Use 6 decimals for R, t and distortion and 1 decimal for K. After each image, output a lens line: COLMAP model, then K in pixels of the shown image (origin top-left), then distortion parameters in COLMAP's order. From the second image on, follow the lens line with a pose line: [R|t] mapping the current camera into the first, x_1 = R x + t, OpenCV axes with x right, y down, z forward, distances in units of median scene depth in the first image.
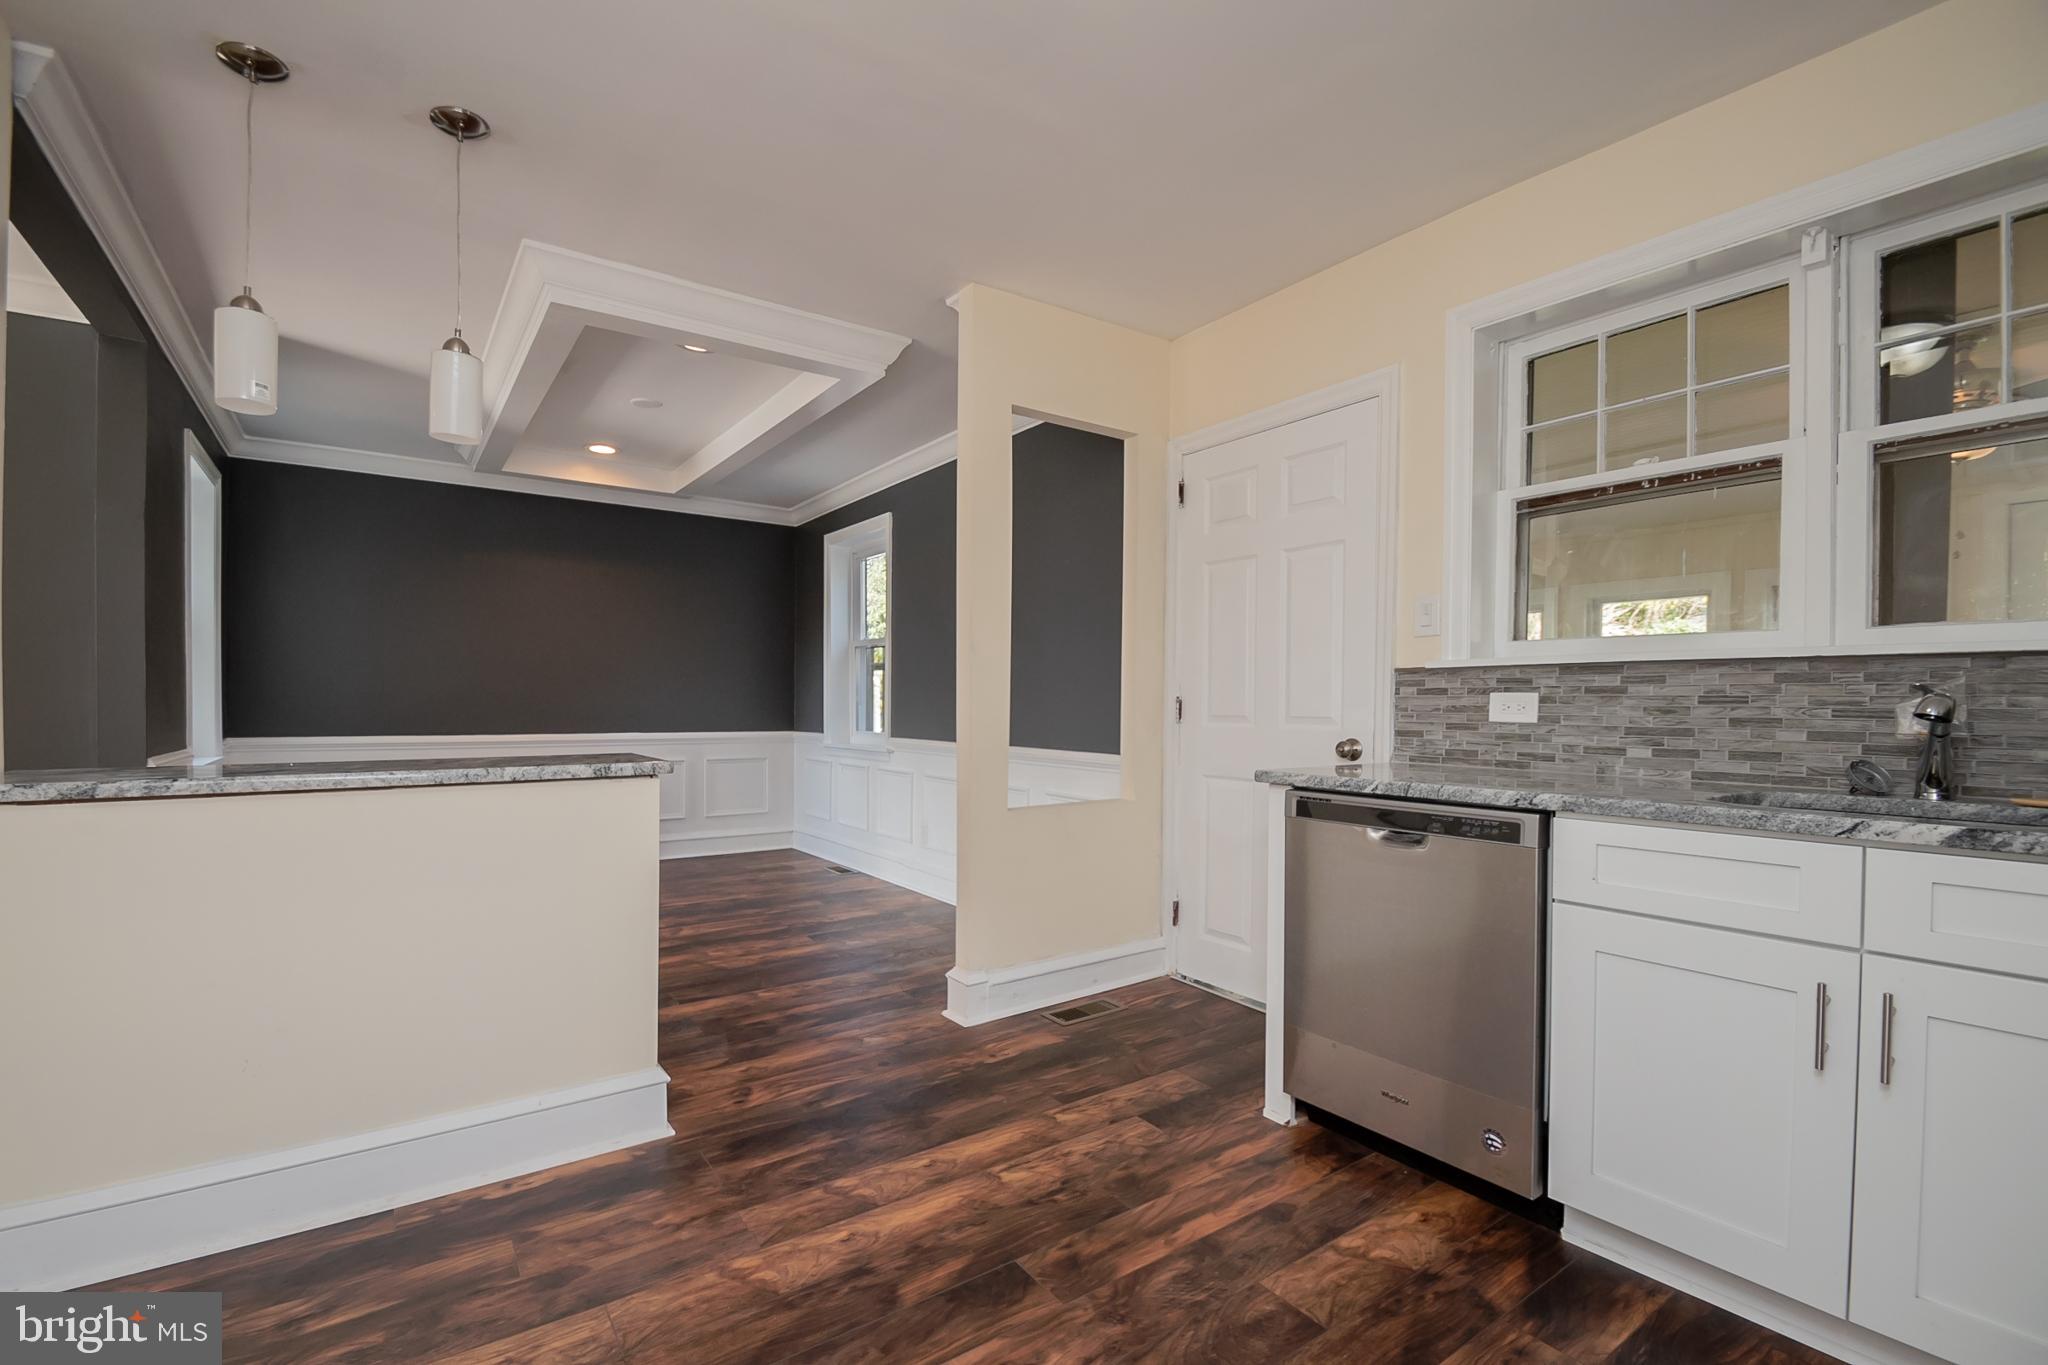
lens RADIAL K [[895.7, 0, 997.6], [0, 895.7, 716.6], [0, 0, 1]] dist [0.010108, -0.016793]
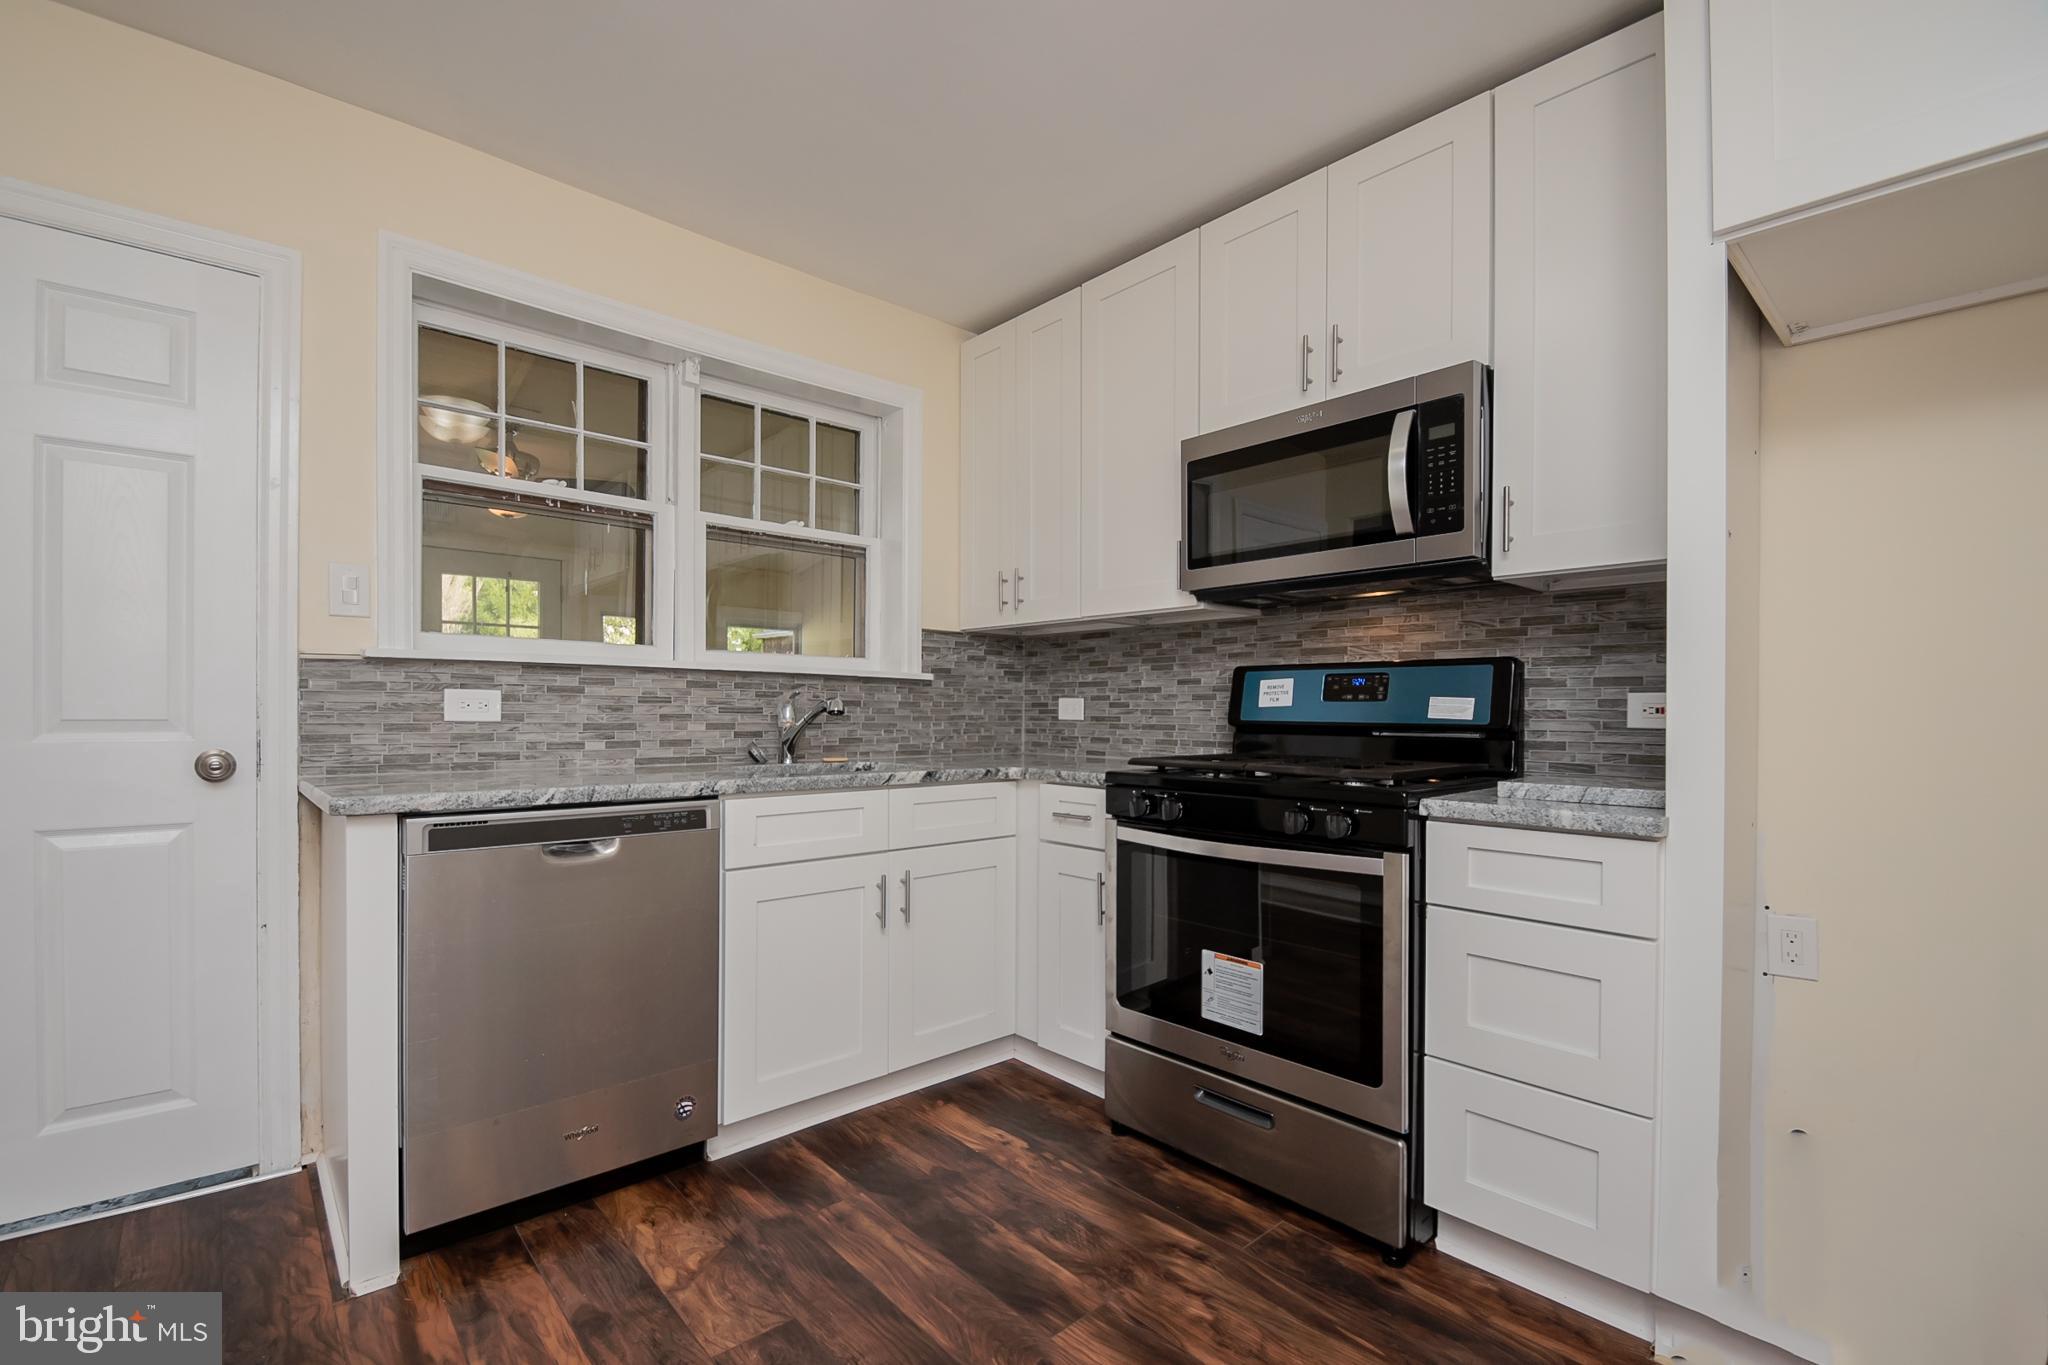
lens RADIAL K [[895.7, 0, 997.6], [0, 895.7, 716.6], [0, 0, 1]] dist [0.010108, -0.016793]
pose [[-0.122344, -0.011836, 0.992417, -0.477992], [0.006810, 0.999895, 0.012765, -0.007574], [-0.992464, 0.008320, -0.122251, 0.642570]]
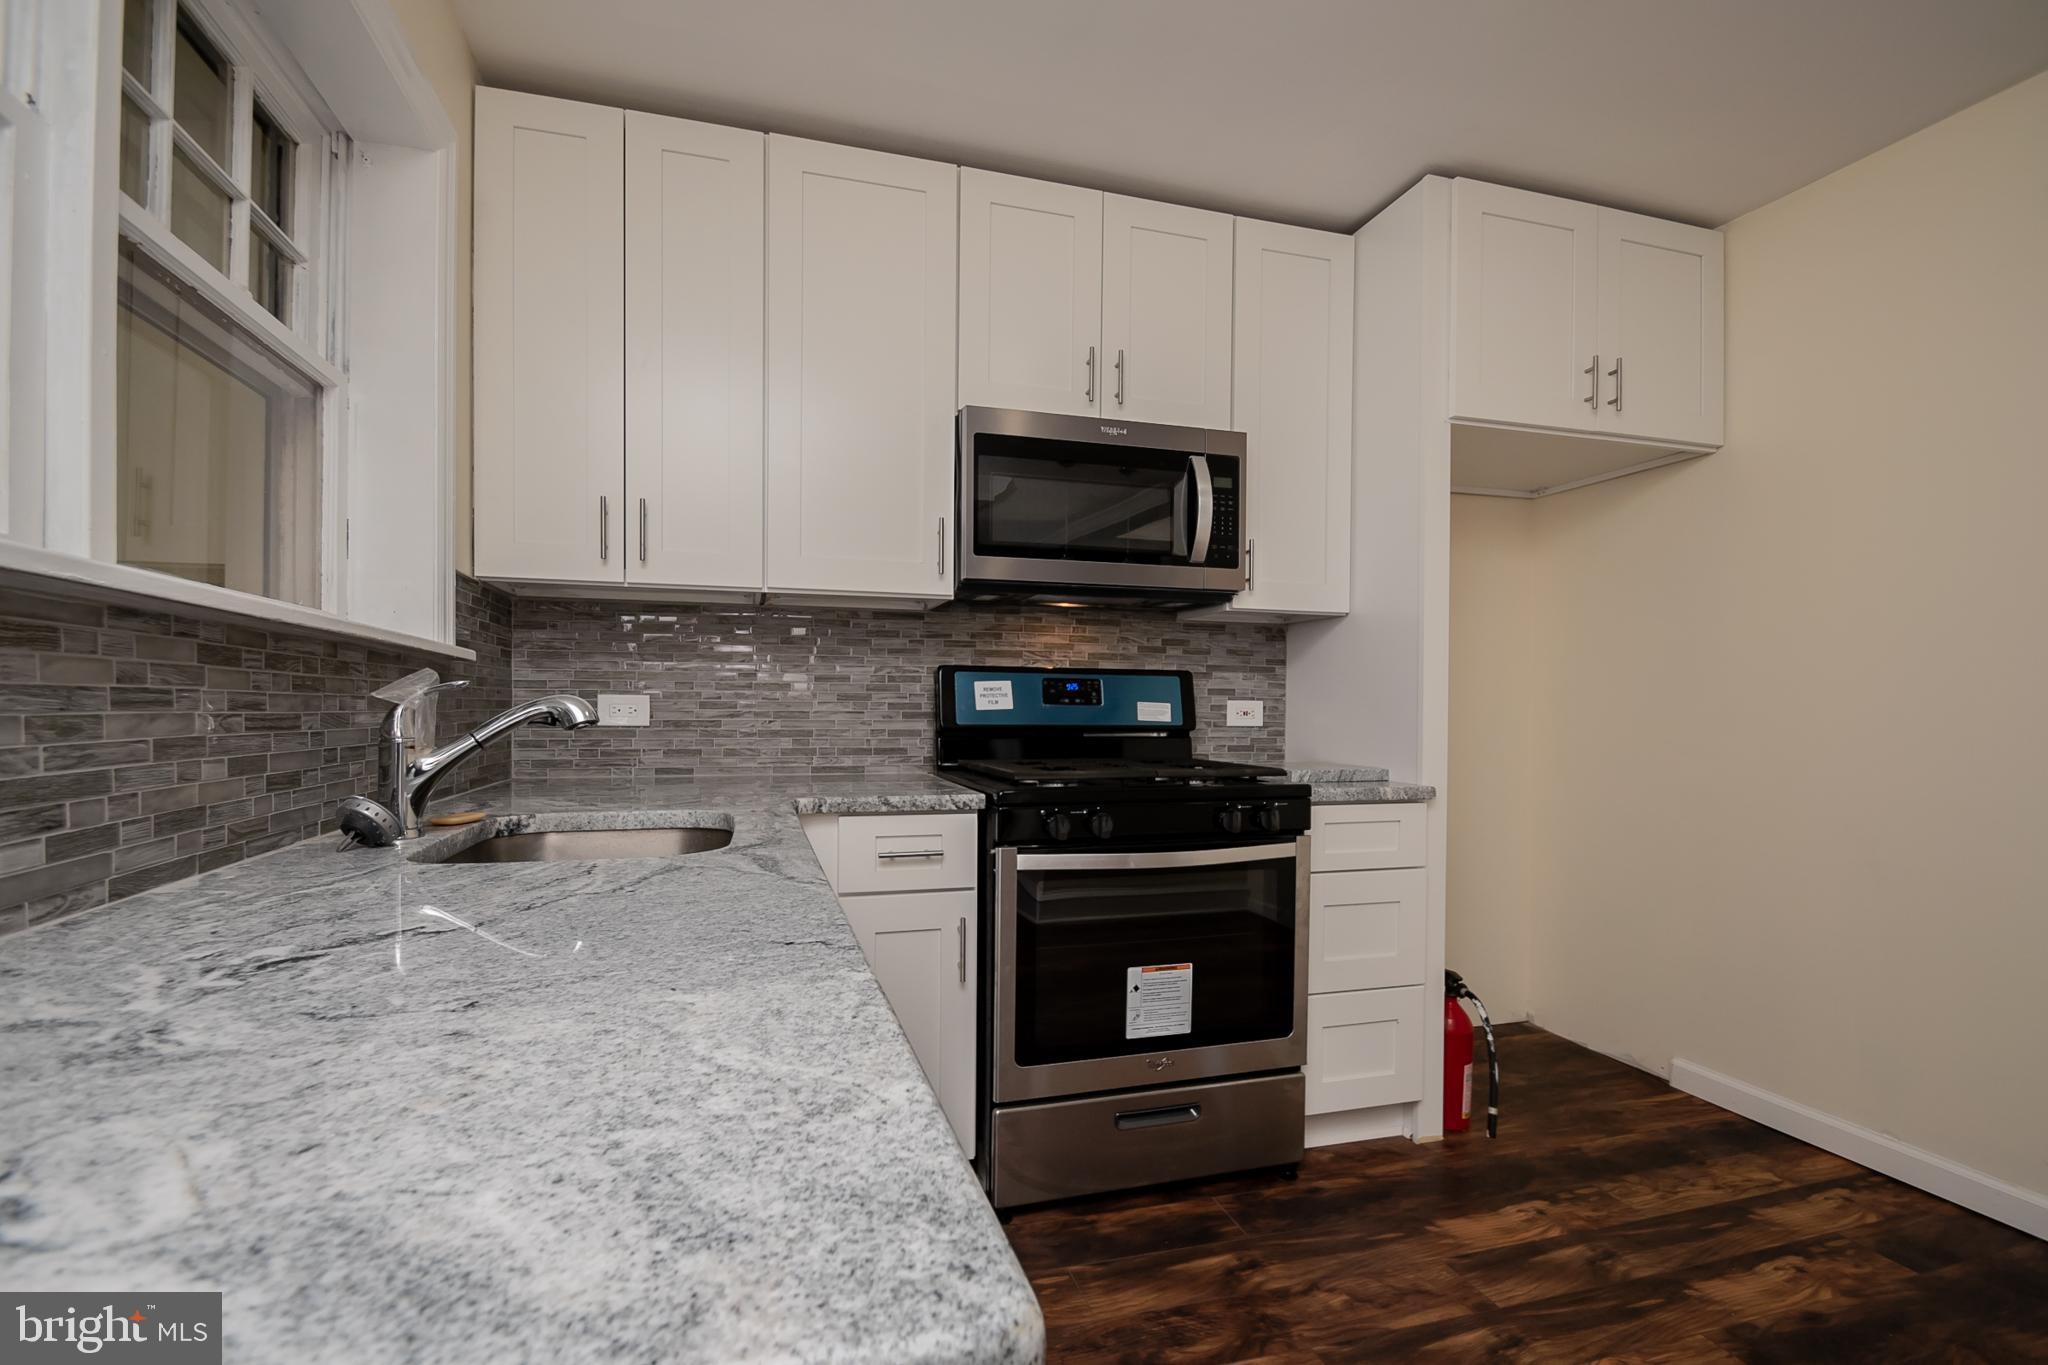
lens RADIAL K [[895.7, 0, 997.6], [0, 895.7, 716.6], [0, 0, 1]] dist [0.010108, -0.016793]
pose [[-0.948054, -0.014576, 0.317775, 0.279773], [-0.007174, 0.999675, 0.024453, -0.021941], [-0.318028, 0.020903, -0.947851, 1.208503]]
